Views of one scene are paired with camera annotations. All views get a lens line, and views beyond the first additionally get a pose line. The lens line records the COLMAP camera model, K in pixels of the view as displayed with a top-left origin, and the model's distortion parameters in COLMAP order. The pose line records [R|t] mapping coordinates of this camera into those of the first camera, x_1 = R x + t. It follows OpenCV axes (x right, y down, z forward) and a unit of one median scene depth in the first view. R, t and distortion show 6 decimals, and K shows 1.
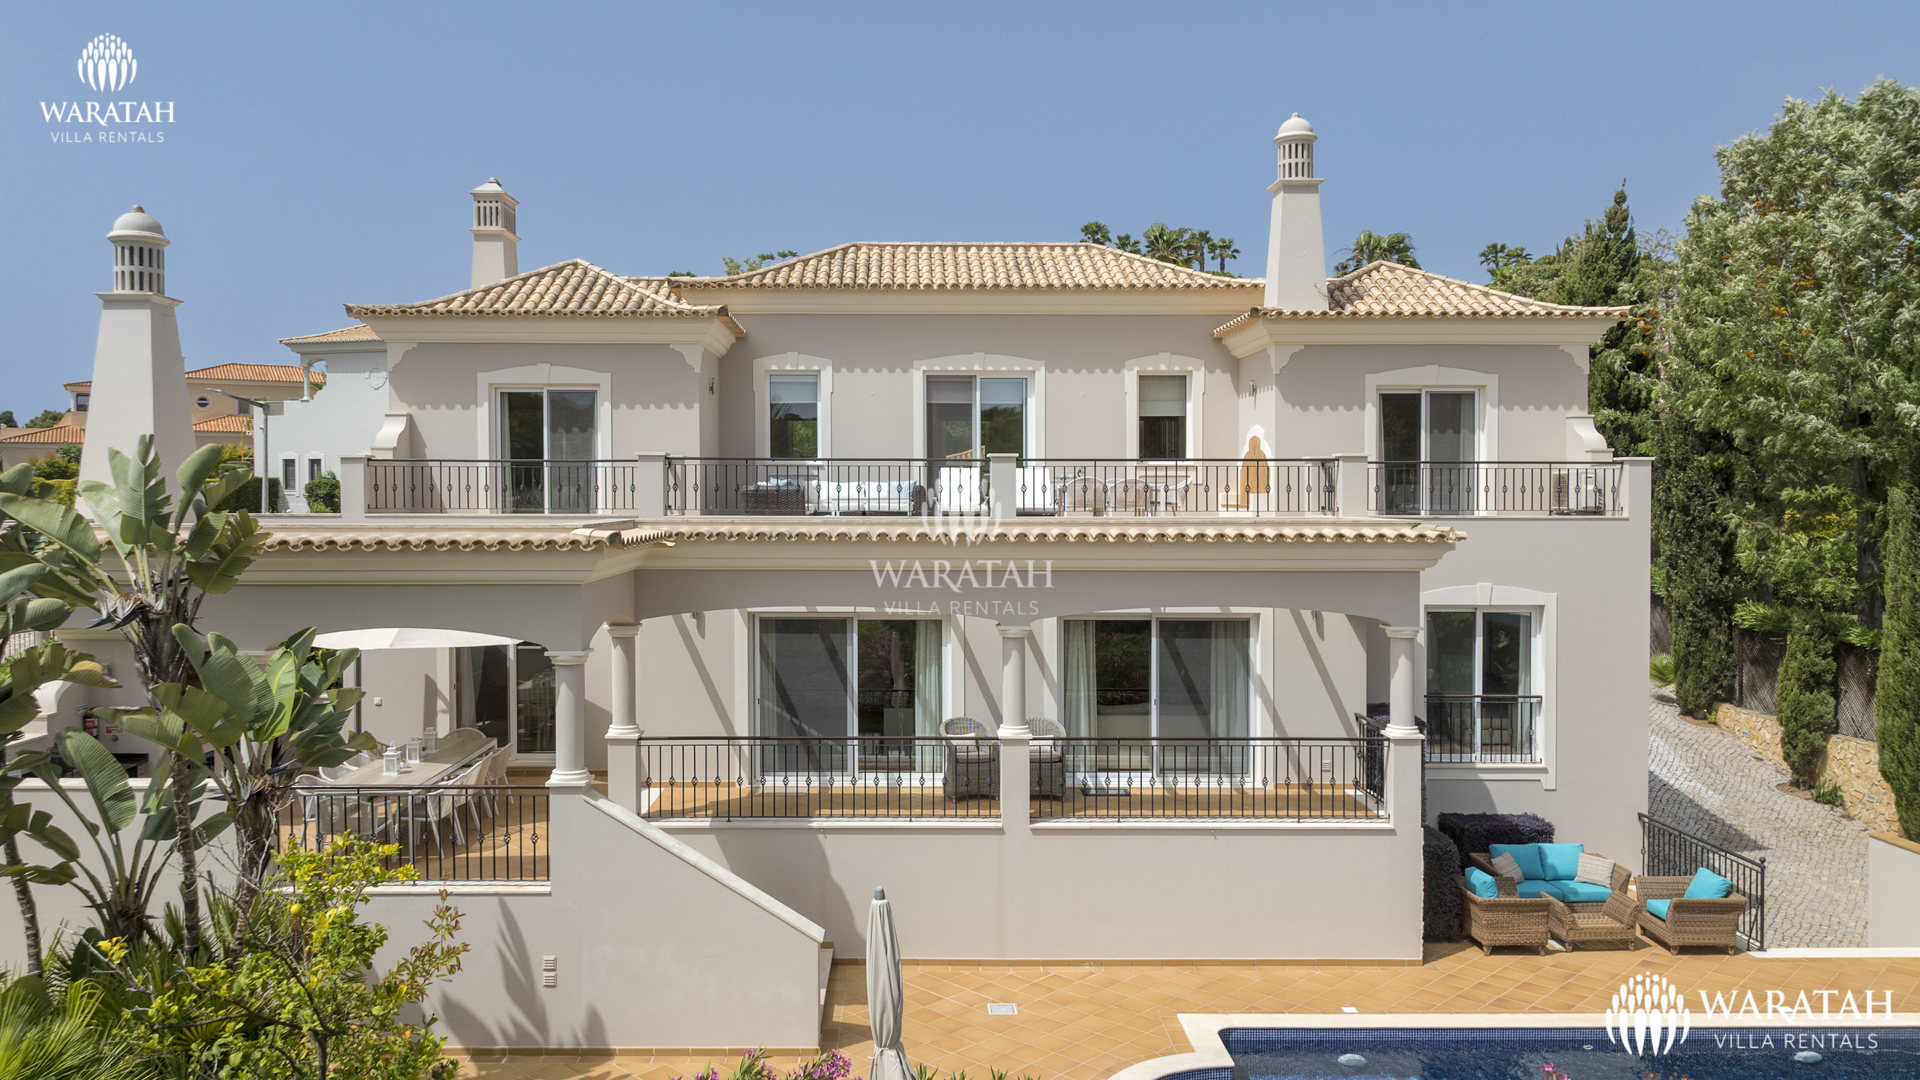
lens RADIAL K [[1365.1, 0, 961.1], [0, 1365.1, 503.4], [0, 0, 1]] dist [0.007228, 0.001196]
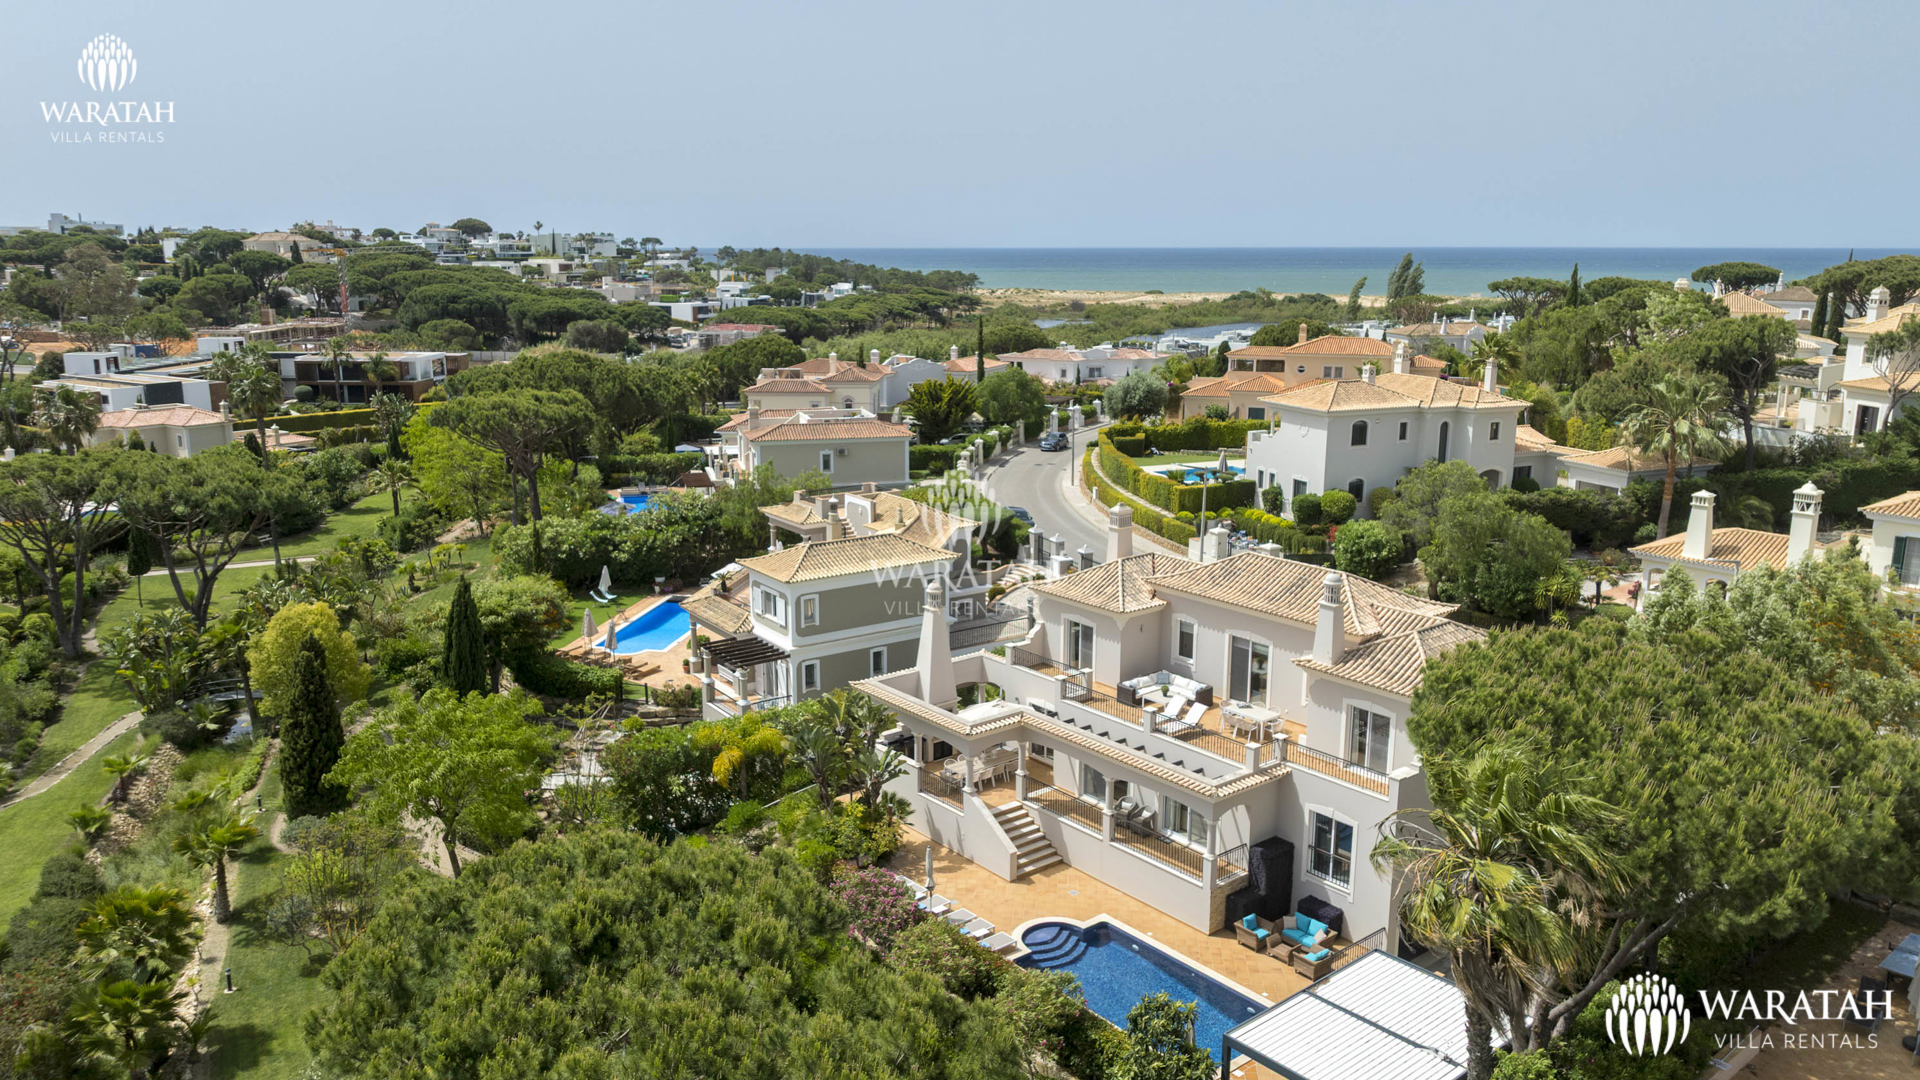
lens RADIAL K [[1365.1, 0, 961.1], [0, 1365.1, 503.4], [0, 0, 1]] dist [0.007228, 0.001196]
pose [[0.622604, 0.136741, -0.770497, 1.385534], [-0.011584, 0.986117, 0.165647, -0.670502], [0.782451, -0.094207, 0.615545, -0.690990]]
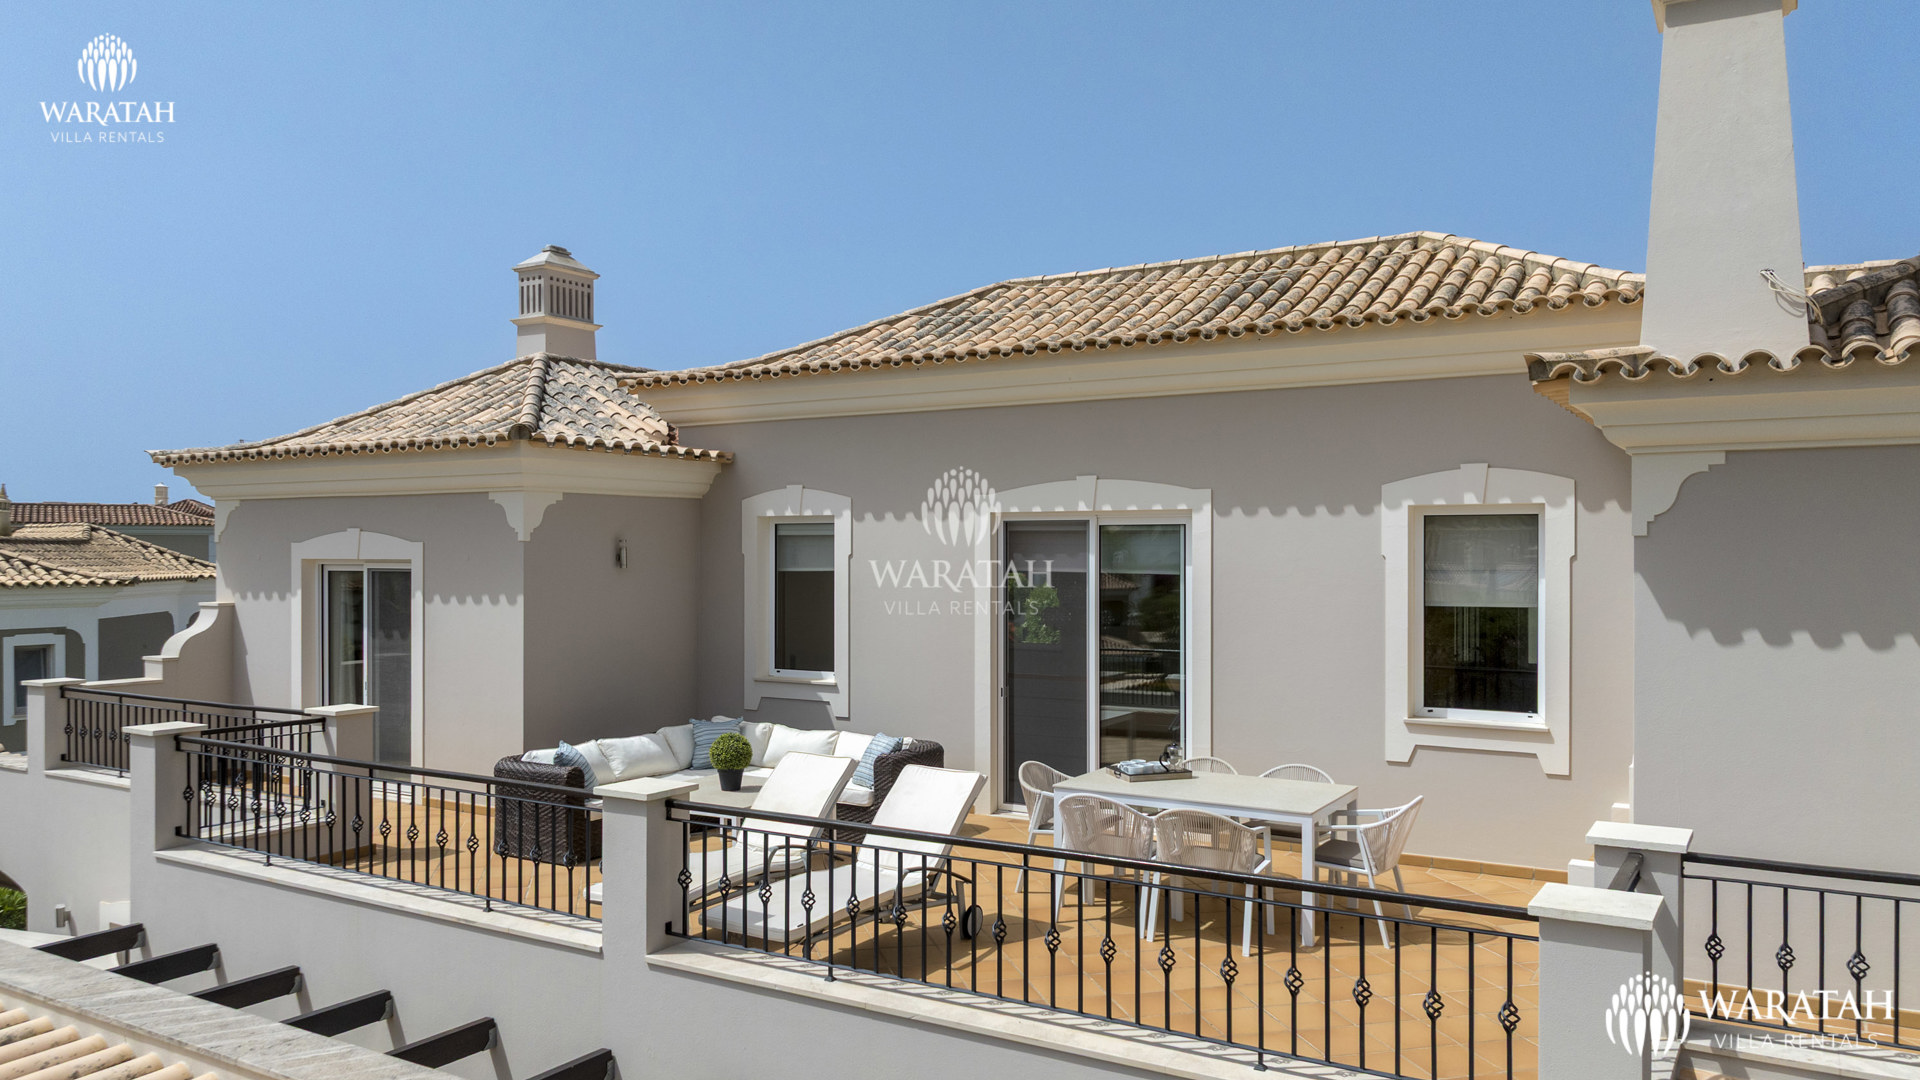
lens RADIAL K [[1386.0, 0, 988.9], [0, 1386.0, 544.7], [0, 0, 1]] dist [-0.001438, -0.000092]
pose [[0.854999, -0.003574, -0.518618, 0.246026], [-0.004274, 0.999894, -0.013938, -0.078454], [0.518613, 0.014134, 0.854892, 0.544656]]
